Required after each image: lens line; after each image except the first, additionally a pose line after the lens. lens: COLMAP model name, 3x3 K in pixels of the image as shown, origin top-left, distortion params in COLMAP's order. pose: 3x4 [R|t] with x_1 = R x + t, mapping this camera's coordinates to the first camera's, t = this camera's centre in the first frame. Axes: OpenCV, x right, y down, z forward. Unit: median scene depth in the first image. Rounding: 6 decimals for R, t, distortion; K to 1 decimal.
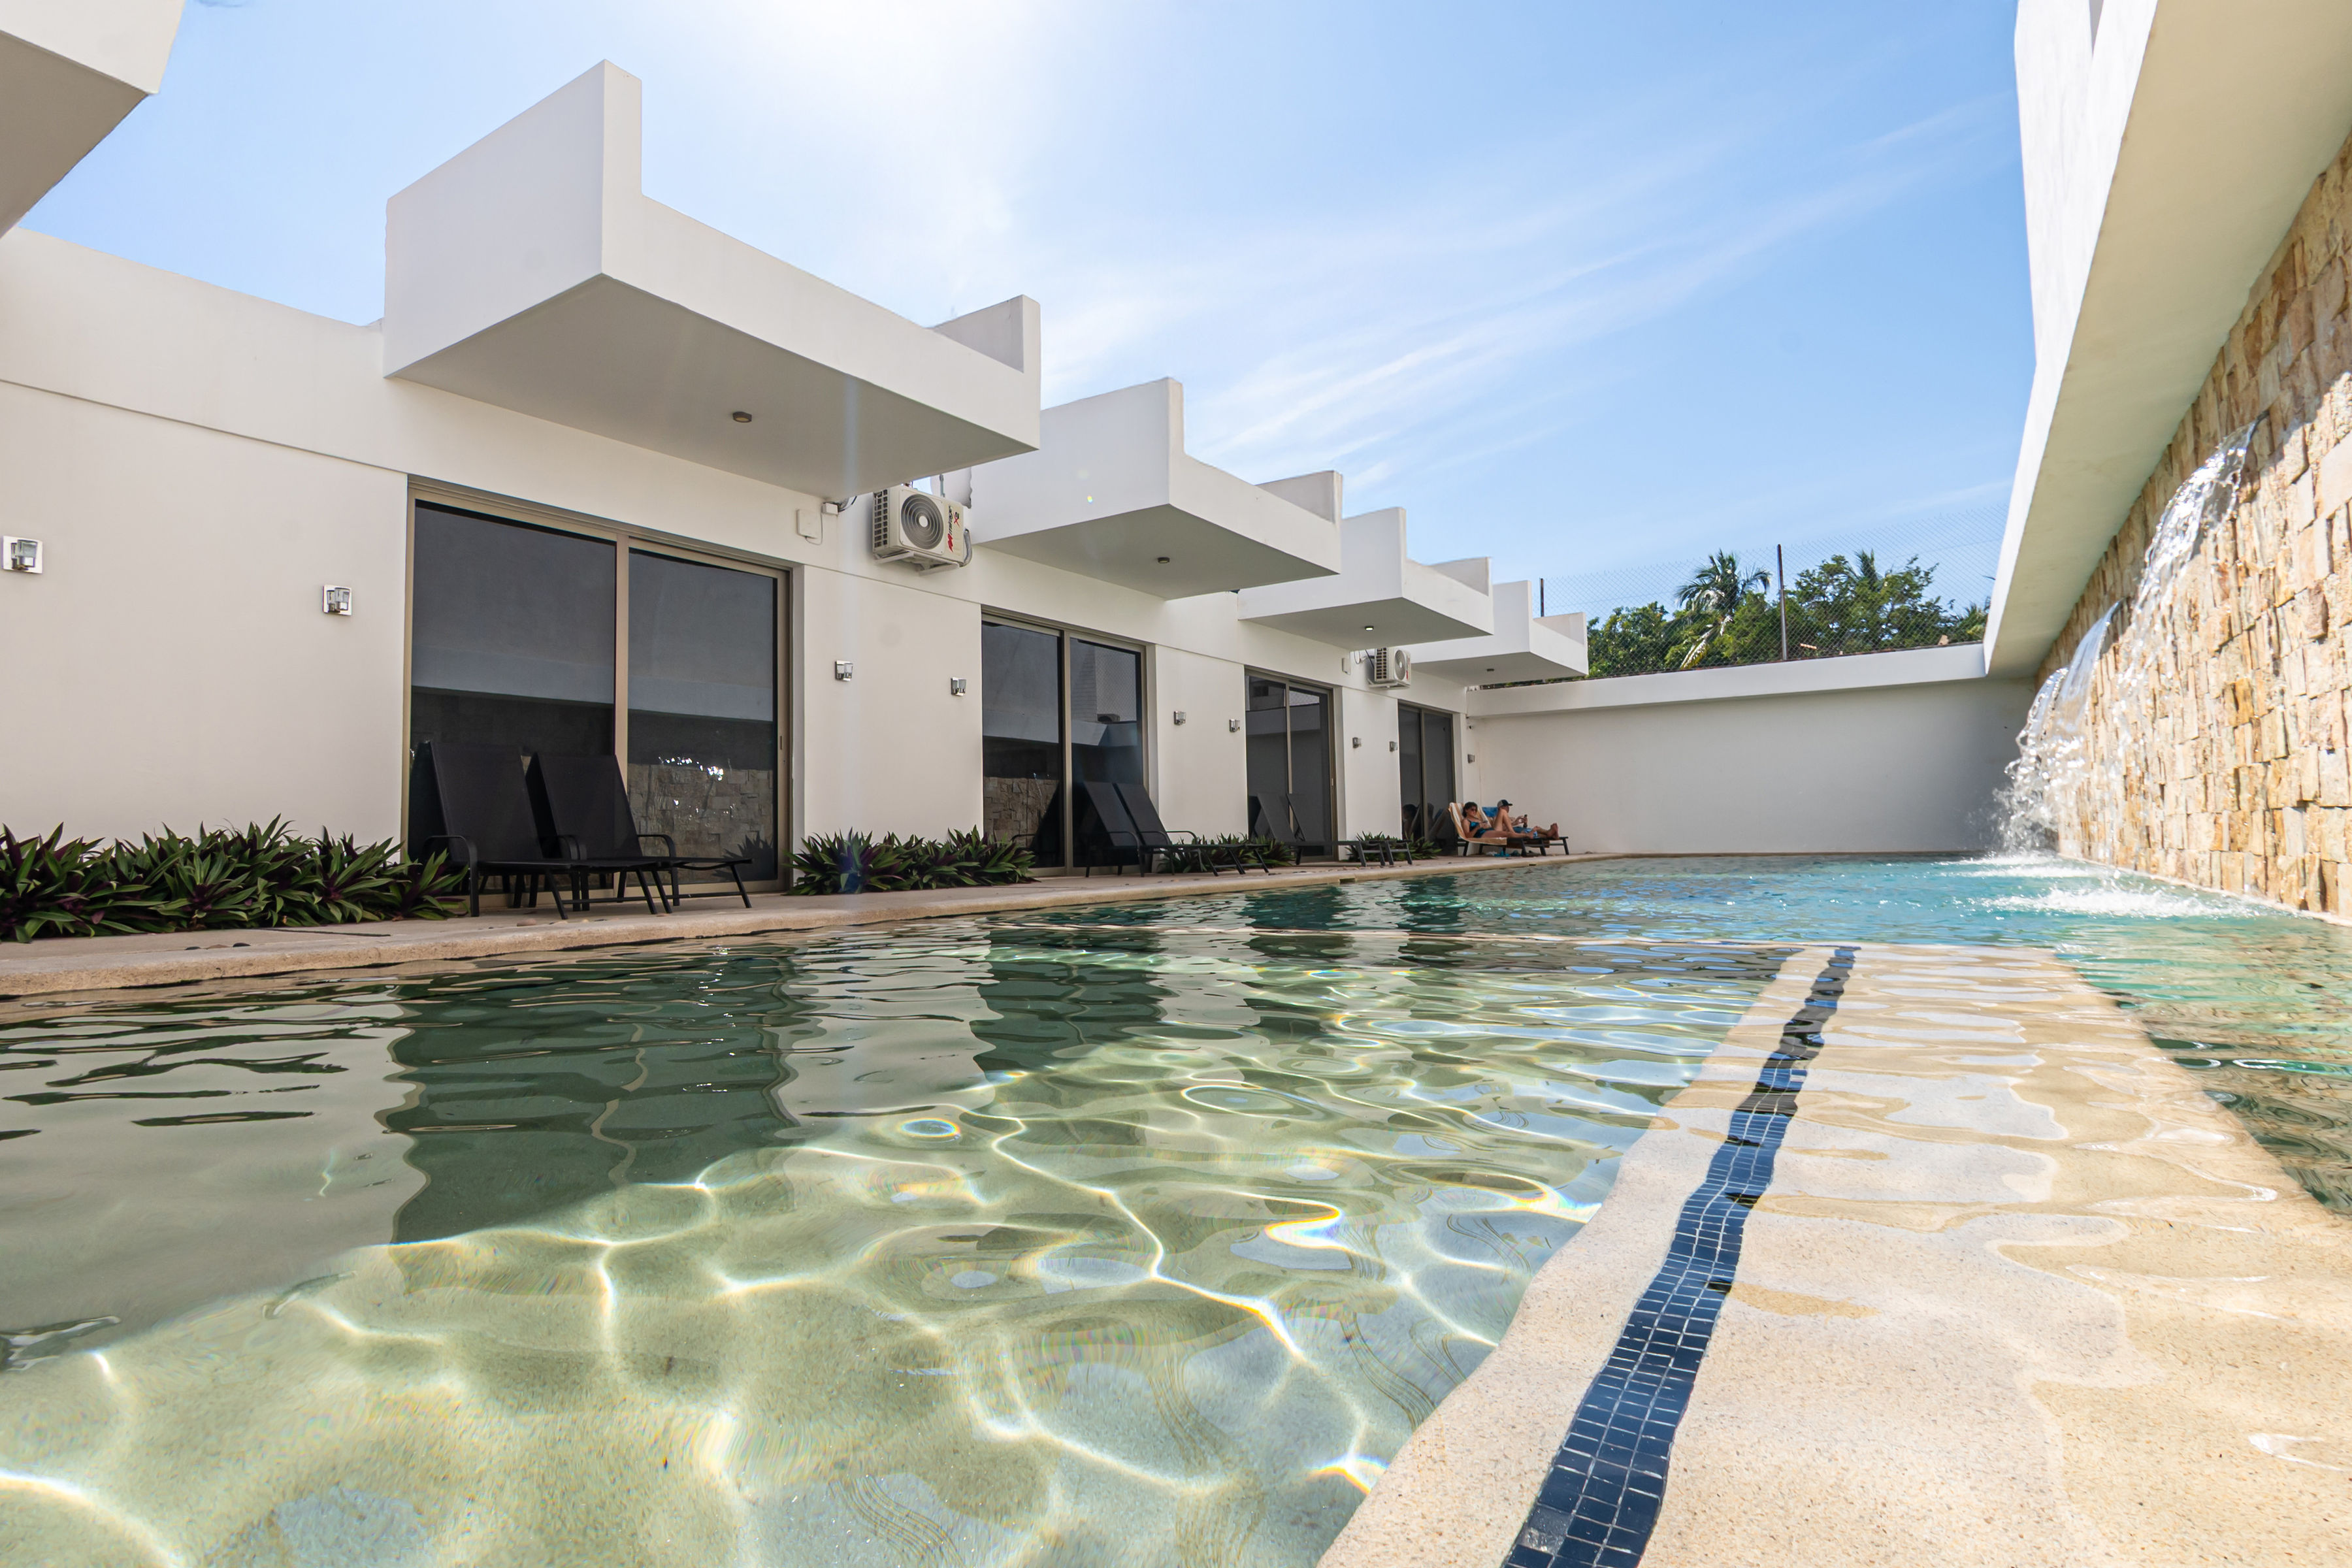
lens RADIAL K [[1206.5, 0, 1183.2], [0, 1206.5, 777.1], [0, 0, 1]] dist [-0.020685, -0.000391]
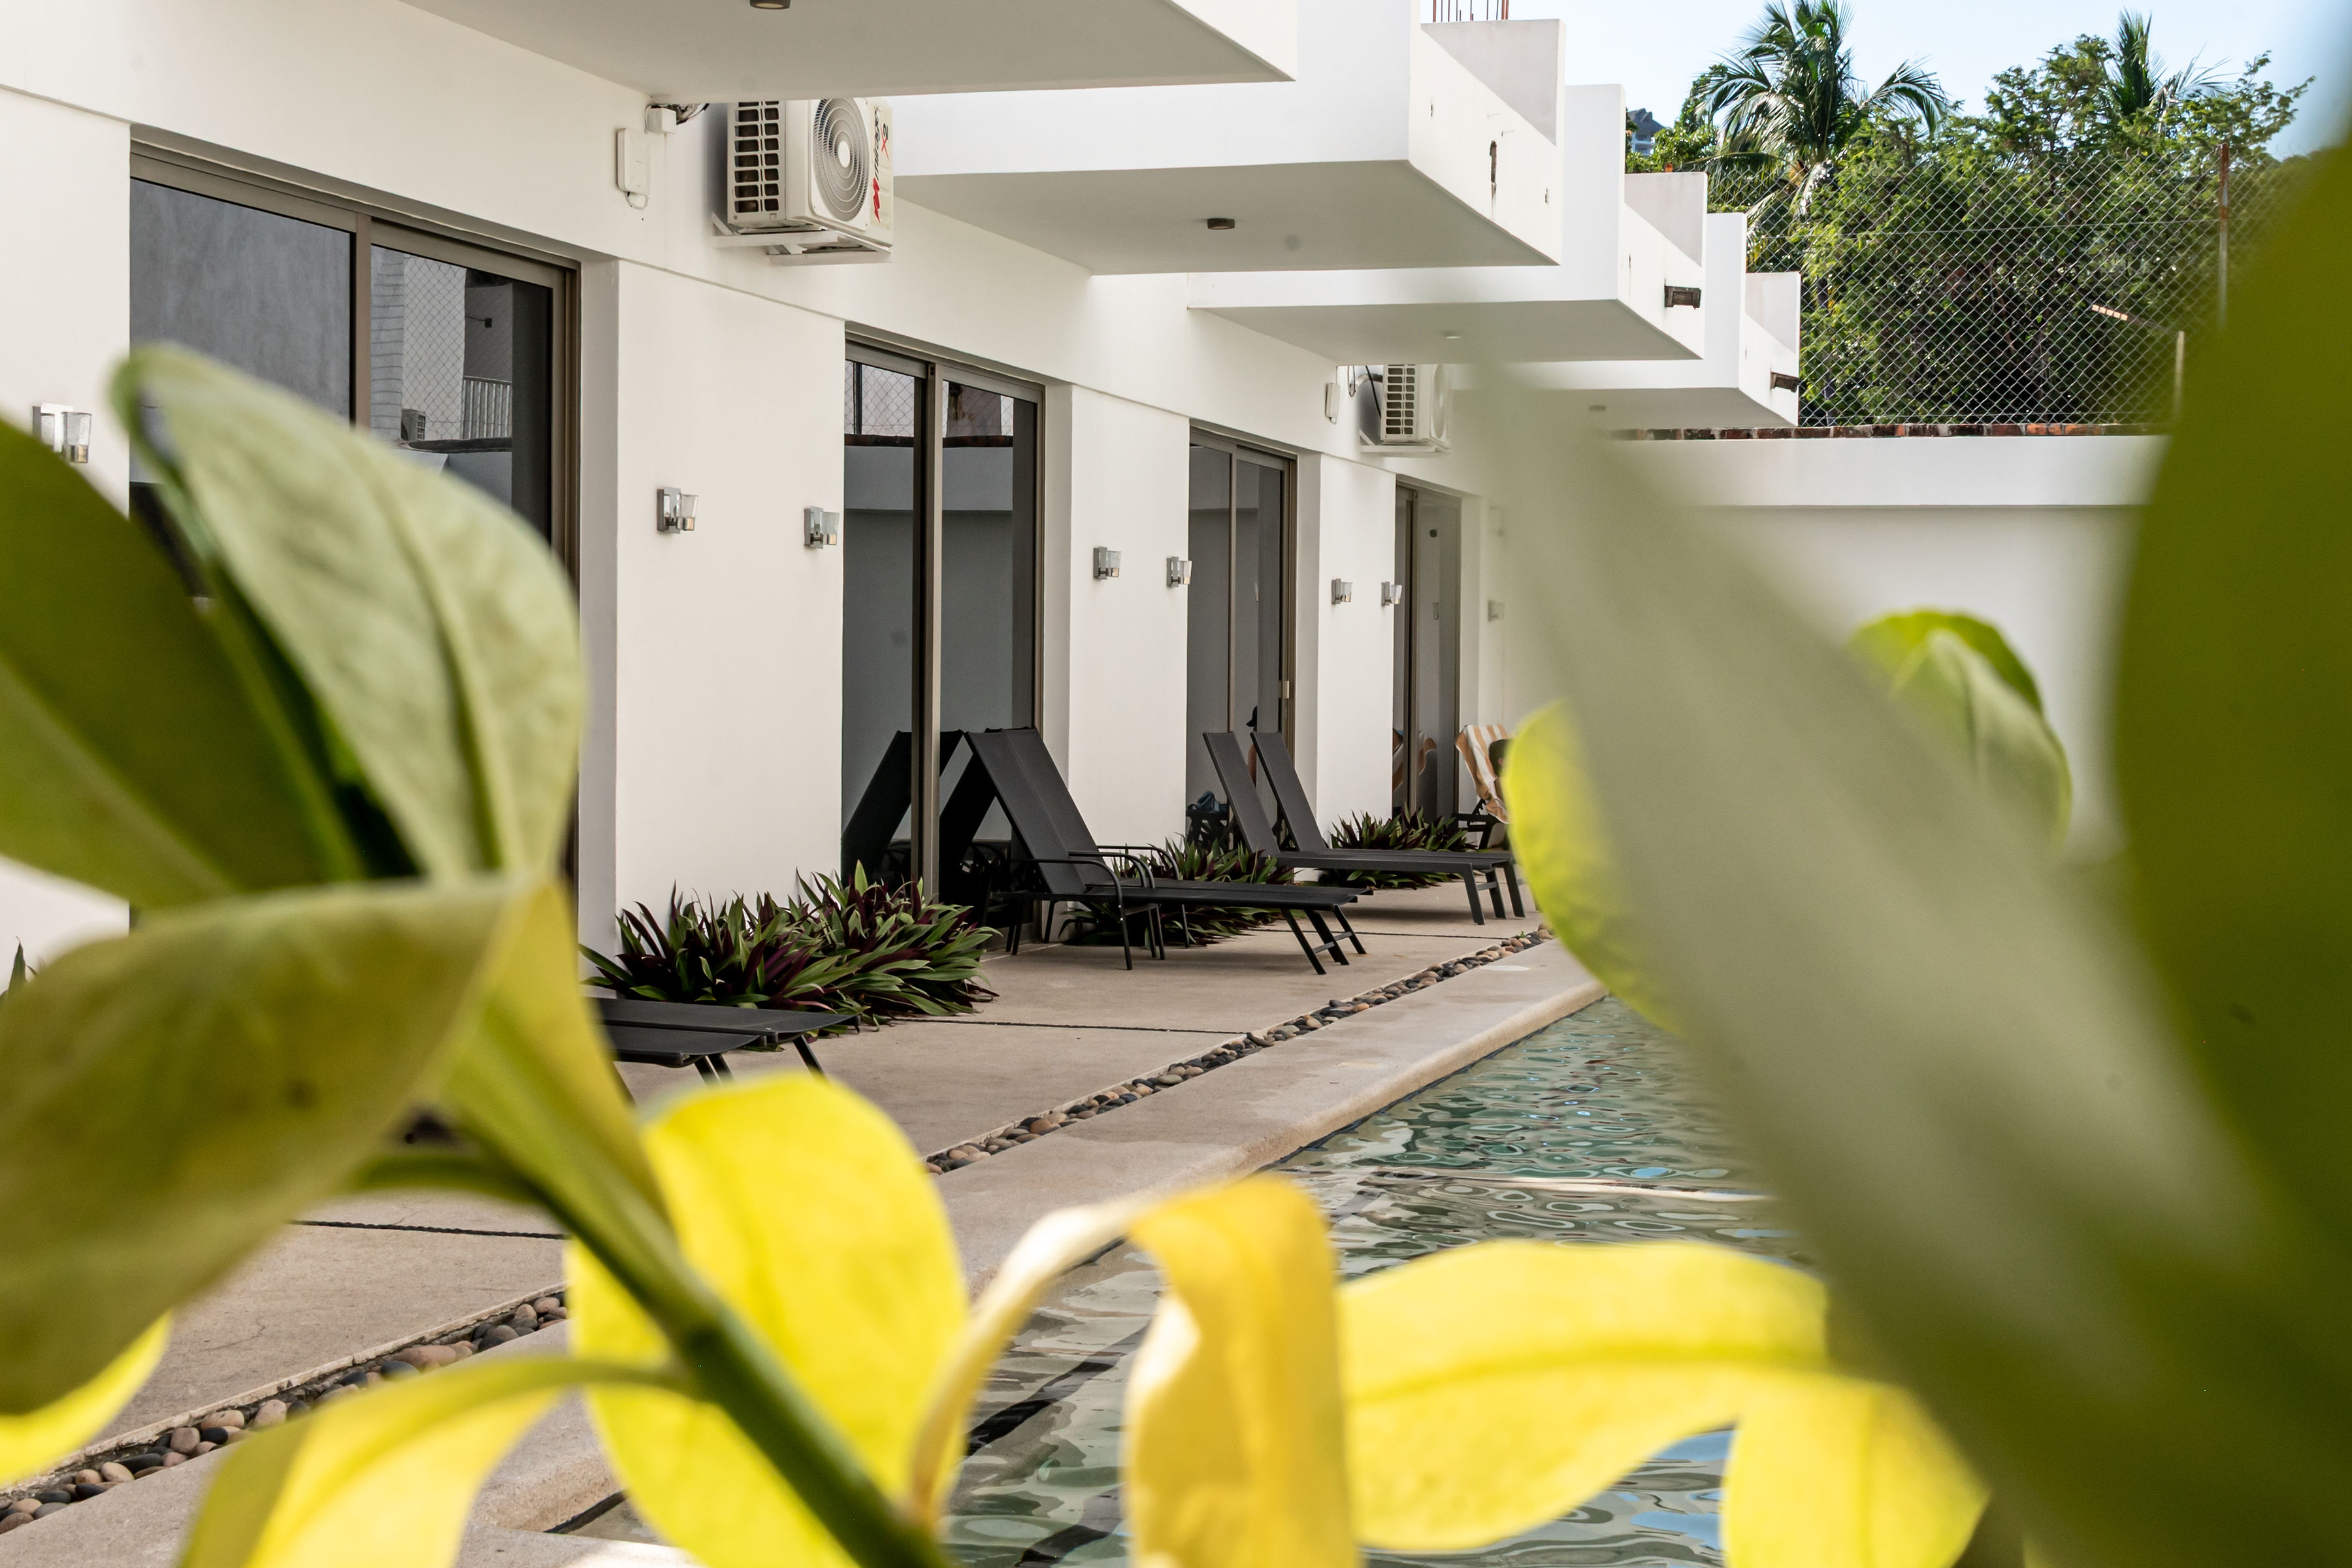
lens RADIAL K [[3505.4, 0, 1177.5], [0, 3505.4, 778.1], [0, 0, 1]] dist [-0.055032, 0.000000]
pose [[0.958924, 0.025208, 0.282541, -0.427973], [-0.047563, 0.996230, 0.072544, -0.086030], [-0.279647, -0.083003, 0.956508, -0.212909]]
